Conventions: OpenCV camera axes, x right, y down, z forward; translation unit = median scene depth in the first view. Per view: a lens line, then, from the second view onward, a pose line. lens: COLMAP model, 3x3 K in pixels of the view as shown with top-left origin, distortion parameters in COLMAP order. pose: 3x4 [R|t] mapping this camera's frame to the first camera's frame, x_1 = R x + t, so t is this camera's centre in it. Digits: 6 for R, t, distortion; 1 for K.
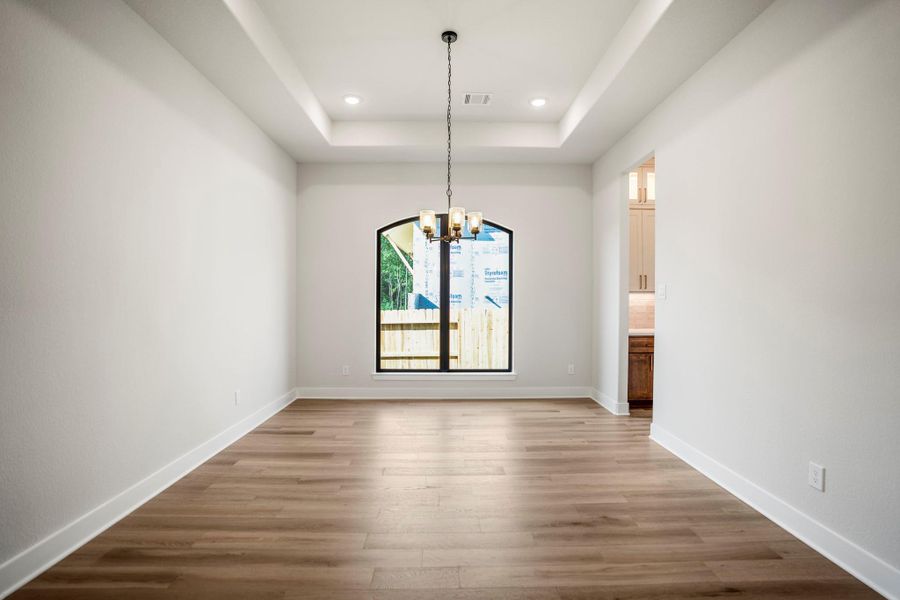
lens RADIAL K [[422.4, 0, 449.3], [0, 422.4, 298.2], [0, 0, 1]] dist [-0.067328, 0.026757]
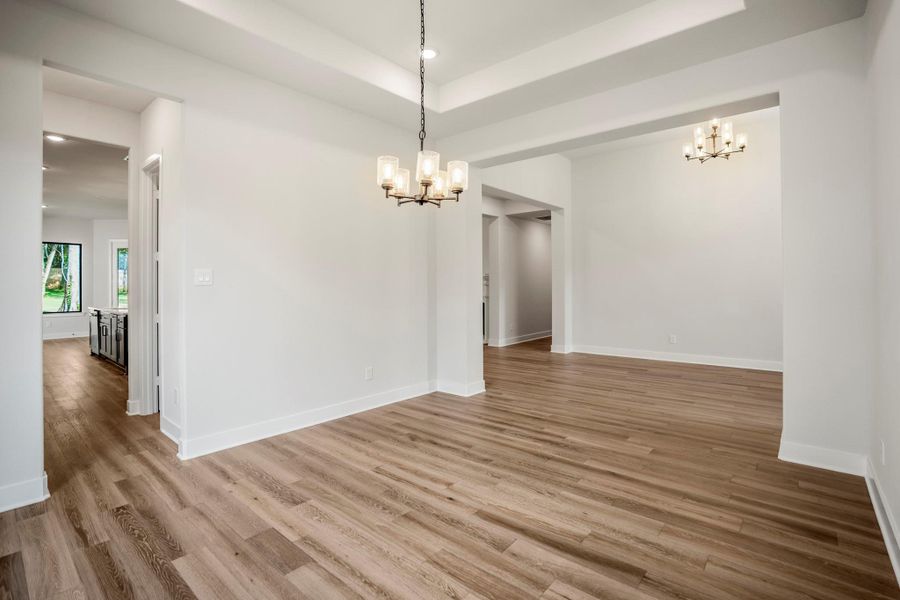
lens RADIAL K [[422.4, 0, 449.3], [0, 422.4, 298.2], [0, 0, 1]] dist [-0.067328, 0.026757]
pose [[-0.743388, -0.018737, 0.668598, -0.654125], [0.002761, 0.999513, 0.031080, 0.003684], [-0.668855, 0.024950, -0.742974, 1.945699]]
